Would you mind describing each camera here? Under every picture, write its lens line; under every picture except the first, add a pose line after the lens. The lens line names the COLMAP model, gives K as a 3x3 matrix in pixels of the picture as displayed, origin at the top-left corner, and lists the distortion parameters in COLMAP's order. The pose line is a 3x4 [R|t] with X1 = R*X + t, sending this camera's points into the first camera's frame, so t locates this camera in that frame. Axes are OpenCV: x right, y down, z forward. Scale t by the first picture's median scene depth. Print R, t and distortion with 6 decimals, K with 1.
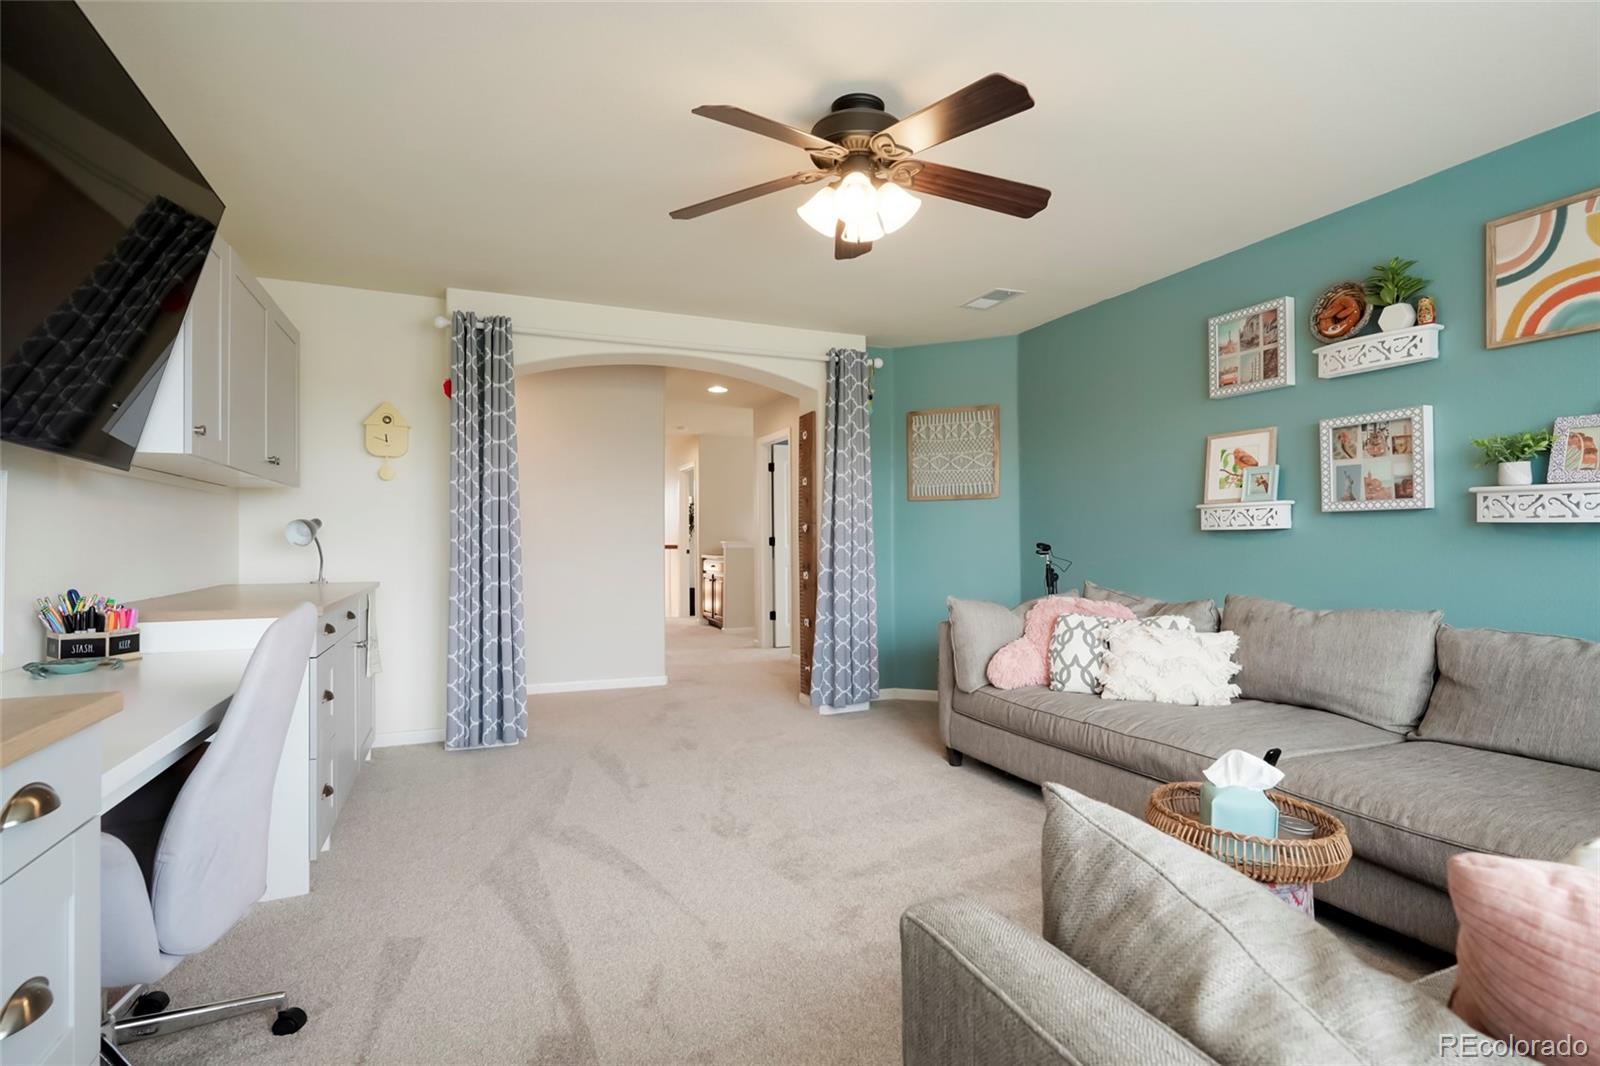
lens RADIAL K [[765.3, 0, 800.0], [0, 765.3, 533.0], [0, 0, 1]] dist [0.002377, 0.000961]
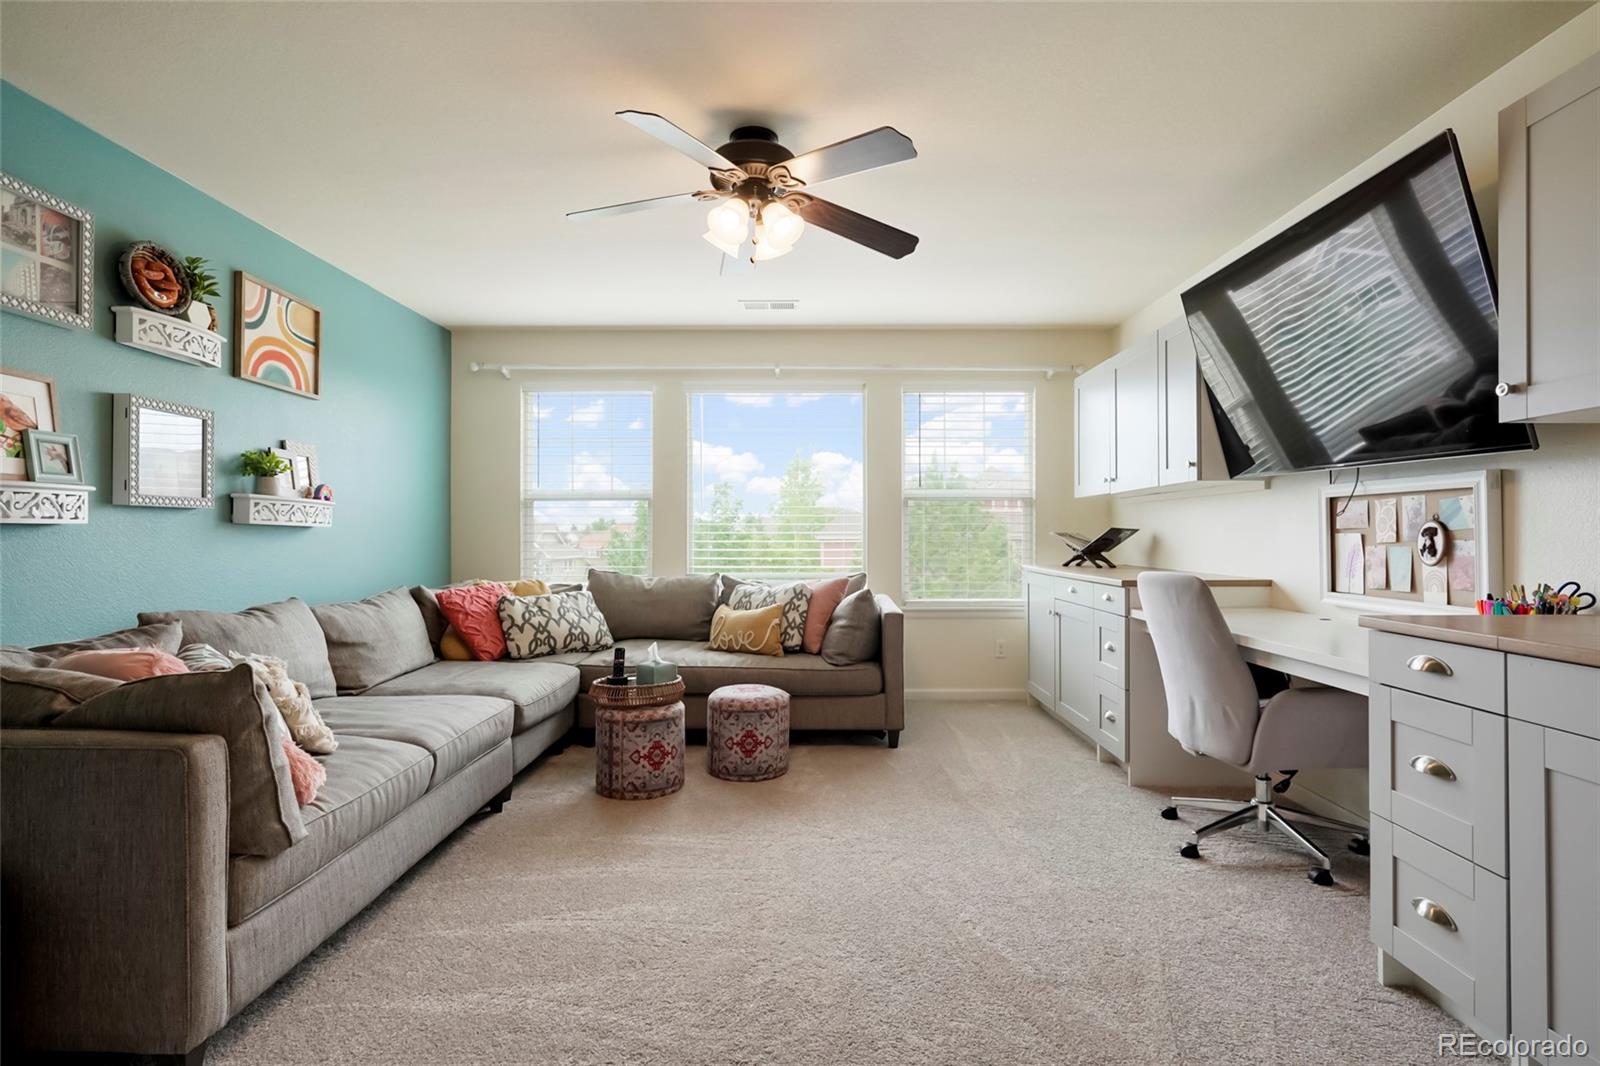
lens RADIAL K [[765.3, 0, 800.0], [0, 765.3, 533.0], [0, 0, 1]] dist [0.002377, 0.000961]
pose [[-0.916164, 0.007281, 0.400737, -0.368875], [0.003019, 0.999932, -0.011264, 0.016806], [-0.400792, -0.009110, -0.916124, 1.760395]]
